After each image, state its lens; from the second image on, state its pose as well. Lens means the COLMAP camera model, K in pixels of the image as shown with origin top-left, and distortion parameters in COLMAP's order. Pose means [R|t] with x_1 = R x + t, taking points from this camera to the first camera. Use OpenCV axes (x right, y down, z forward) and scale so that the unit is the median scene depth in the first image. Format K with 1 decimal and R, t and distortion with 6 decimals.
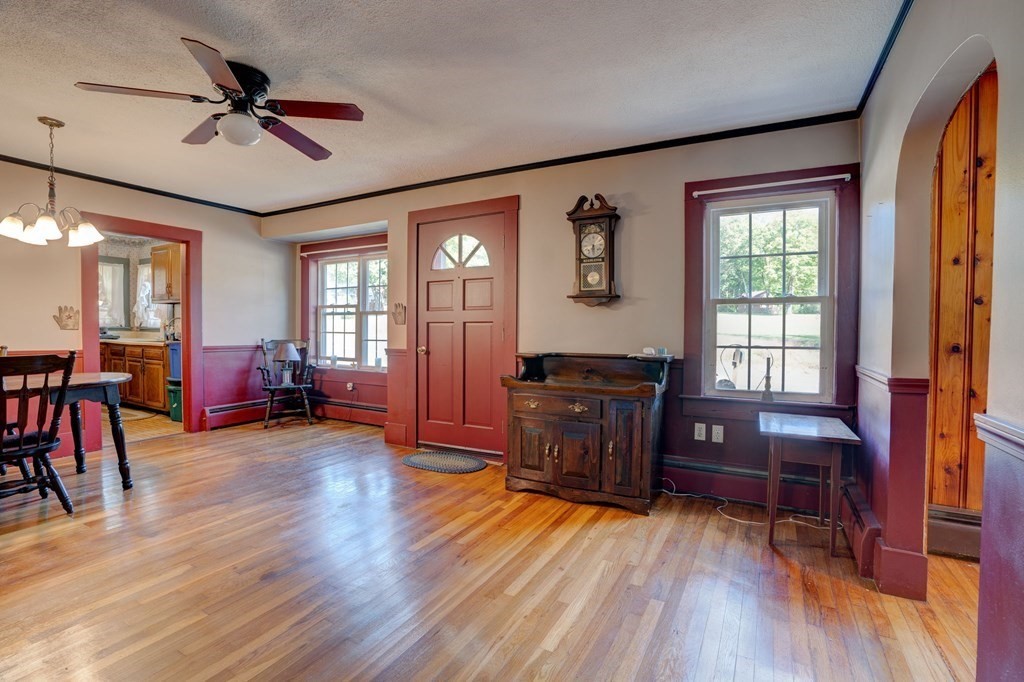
lens RADIAL K [[467.5, 0, 514.9], [0, 467.5, 336.6], [0, 0, 1]] dist [-0.022204, 0.000706]
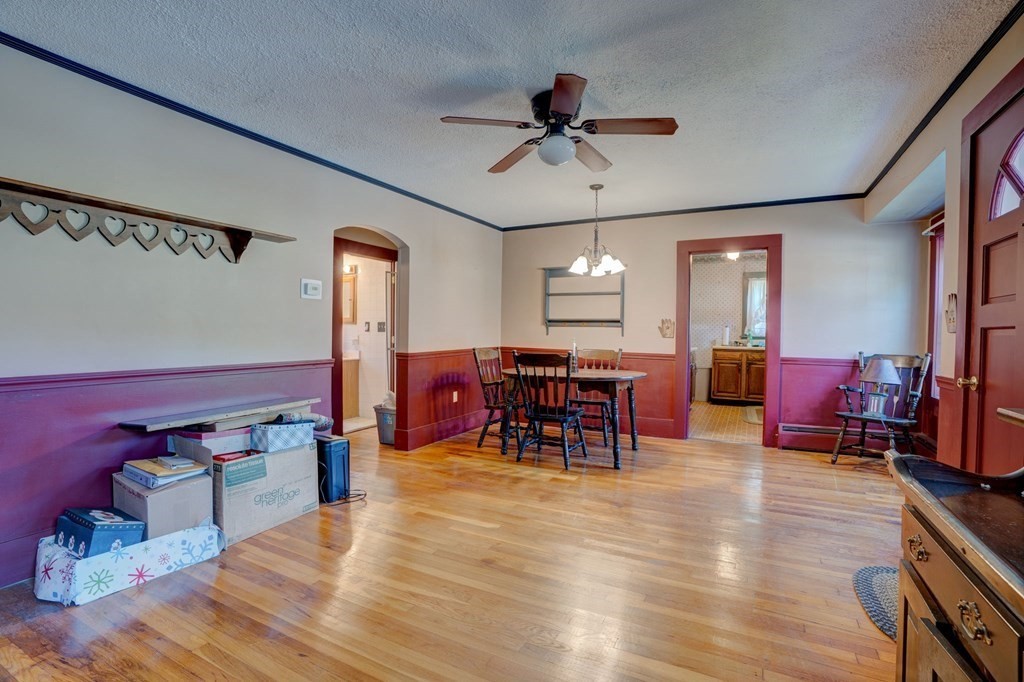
lens RADIAL K [[472.6, 0, 514.0], [0, 472.6, 343.7], [0, 0, 1]] dist [-0.064160, 0.027672]
pose [[0.027420, 0.018818, -0.999447, 0.306454], [-0.026129, 0.999495, 0.018102, -0.011261], [0.999282, 0.025618, 0.027898, 0.549824]]
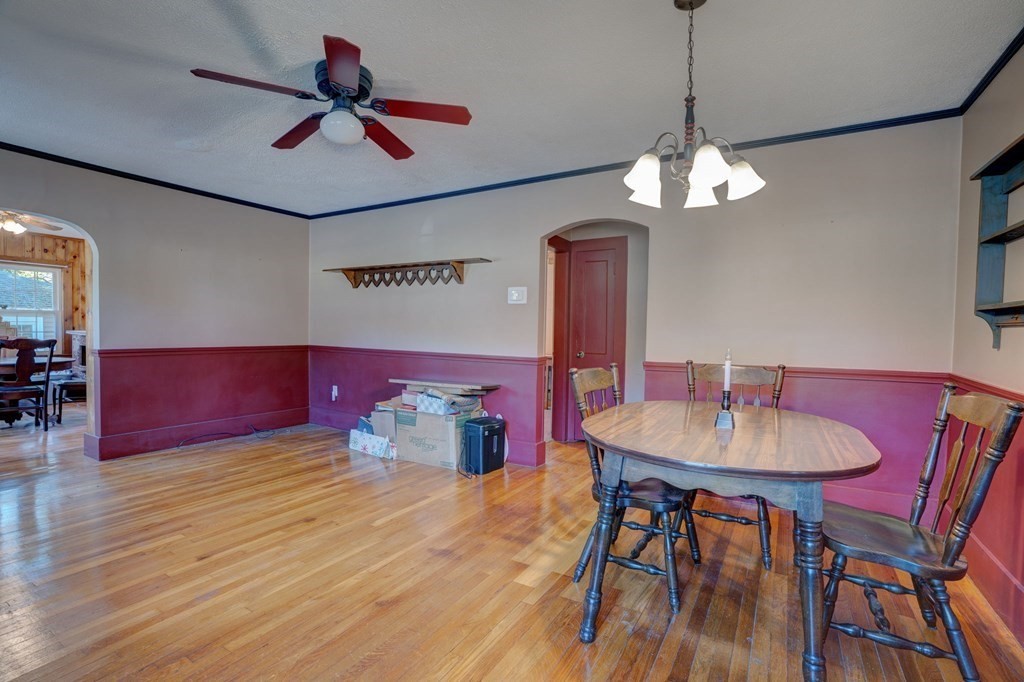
lens RADIAL K [[472.6, 0, 514.0], [0, 472.6, 343.7], [0, 0, 1]] dist [-0.064160, 0.027672]
pose [[-0.999367, -0.026531, 0.023703, -0.612303], [-0.025316, 0.998419, 0.050183, -0.034668], [-0.024997, 0.049551, -0.998459, 1.231229]]
